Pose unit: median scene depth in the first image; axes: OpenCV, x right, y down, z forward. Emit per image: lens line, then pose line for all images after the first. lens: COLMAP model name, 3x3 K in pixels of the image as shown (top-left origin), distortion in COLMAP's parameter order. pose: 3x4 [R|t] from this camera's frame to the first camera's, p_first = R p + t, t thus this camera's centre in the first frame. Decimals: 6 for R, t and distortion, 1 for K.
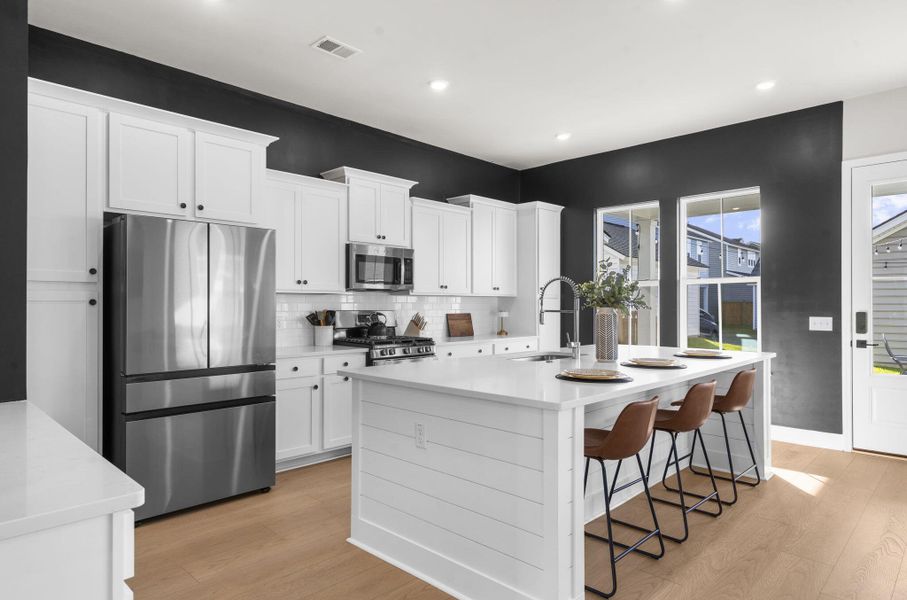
lens RADIAL K [[537.3, 0, 448.6], [0, 537.3, 300.5], [0, 0, 1]] dist [0.009081, 0.004644]
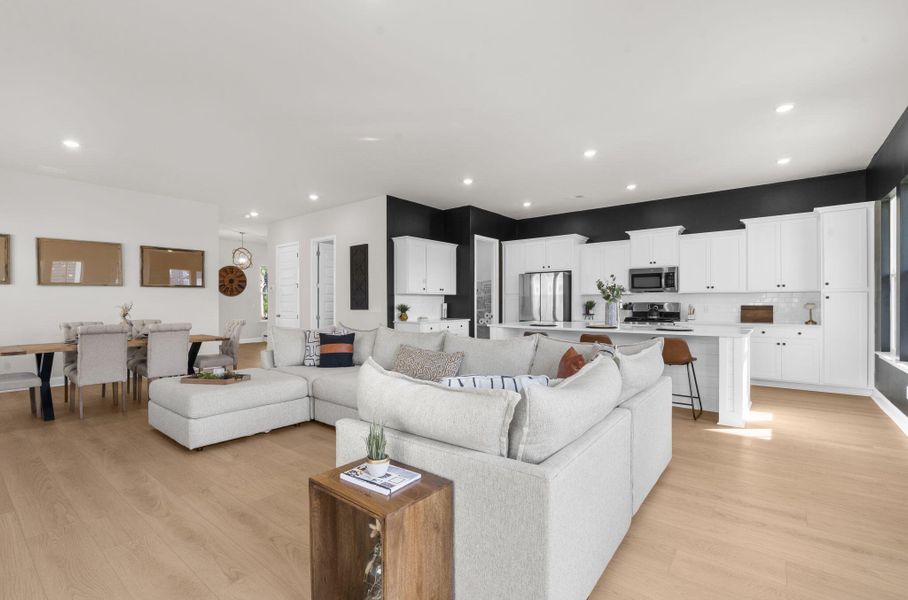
lens RADIAL K [[414.6, 0, 448.2], [0, 414.6, 303.2], [0, 0, 1]] dist [-0.005860, 0.000111]
pose [[0.081376, -0.001531, -0.996682, 1.202329], [0.009385, 0.999956, -0.000770, 0.015162], [0.996639, -0.009292, 0.081387, 0.180538]]
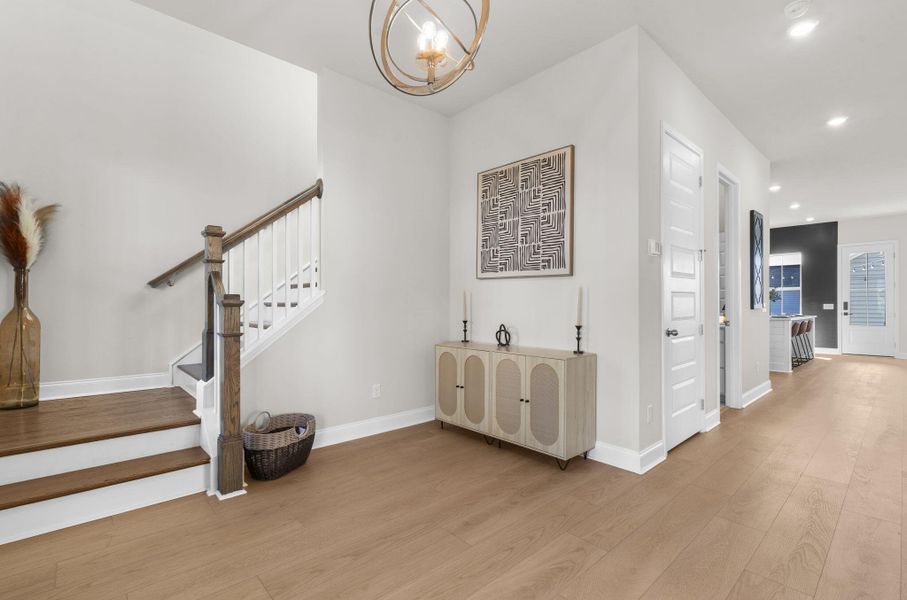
lens RADIAL K [[414.2, 0, 439.5], [0, 414.2, 303.2], [0, 0, 1]] dist [-0.005860, 0.000111]
pose [[0.997258, -0.002216, -0.073968, -0.979319], [0.002686, 0.999977, 0.006244, 0.008898], [0.073953, -0.006425, 0.997241, -1.058342]]
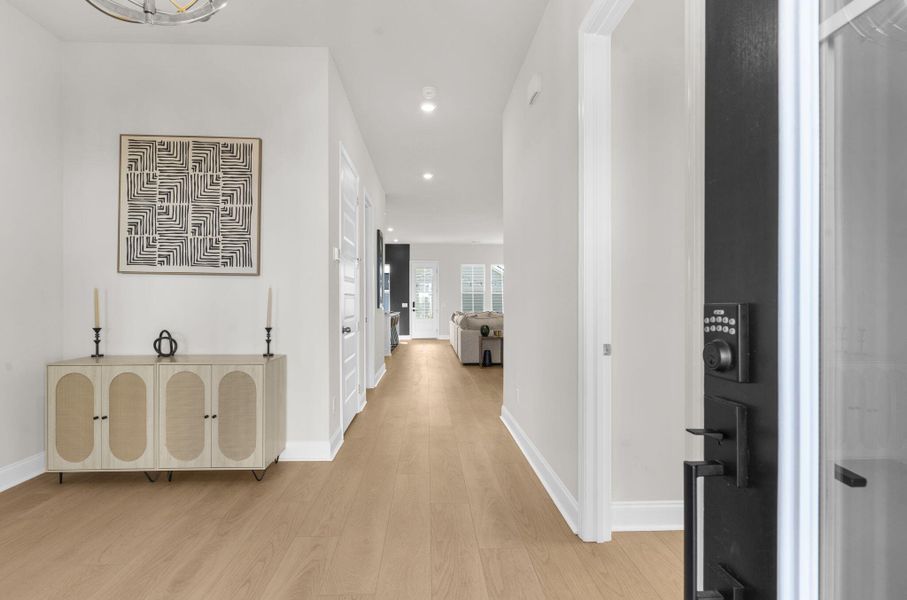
lens RADIAL K [[414.2, 0, 446.9], [0, 414.2, 302.5], [0, 0, 1]] dist [-0.005860, 0.000111]
pose [[0.682643, -0.002667, 0.730747, -1.073030], [-0.002627, 0.999978, 0.006103, 0.006502], [-0.730748, -0.006086, 0.682621, -1.026154]]
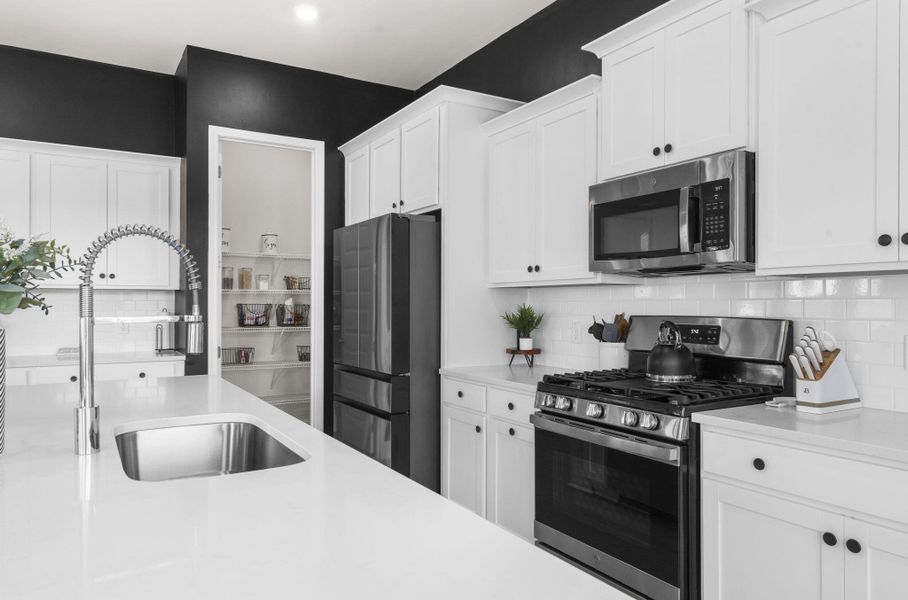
lens RADIAL K [[618.7, 0, 448.8], [0, 618.7, 301.8], [0, 0, 1]] dist [0.013404, 0.000514]
pose [[-0.266135, -0.007230, -0.963909, 0.401094], [0.006418, 0.999936, -0.009273, 0.010166], [0.963914, -0.008654, -0.266071, 0.943212]]
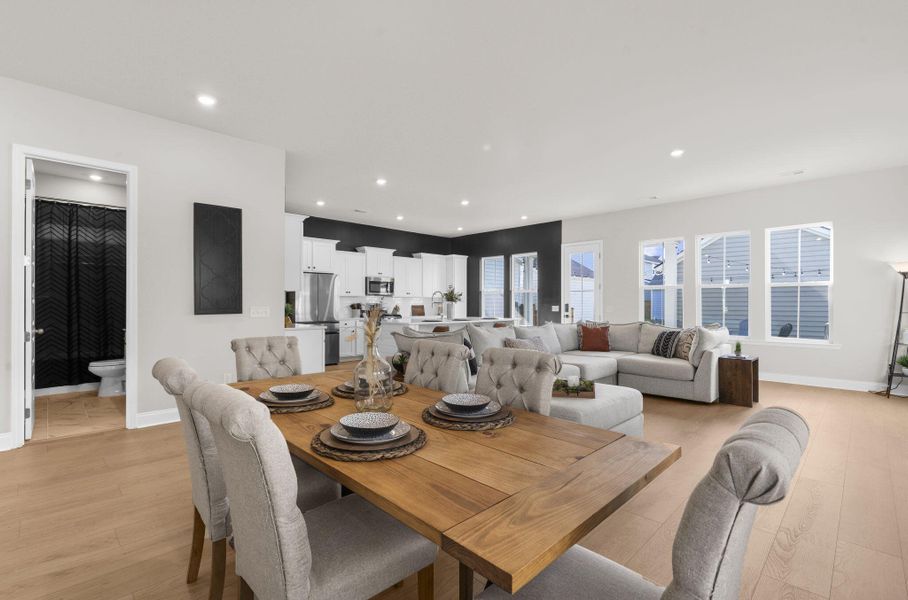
lens RADIAL K [[414.6, 0, 449.9], [0, 414.6, 302.0], [0, 0, 1]] dist [-0.005860, 0.000111]
pose [[0.999766, -0.000419, -0.021610, 0.233011], [0.000509, 0.999991, 0.004159, 0.004121], [0.021608, -0.004169, 0.999758, -0.884868]]
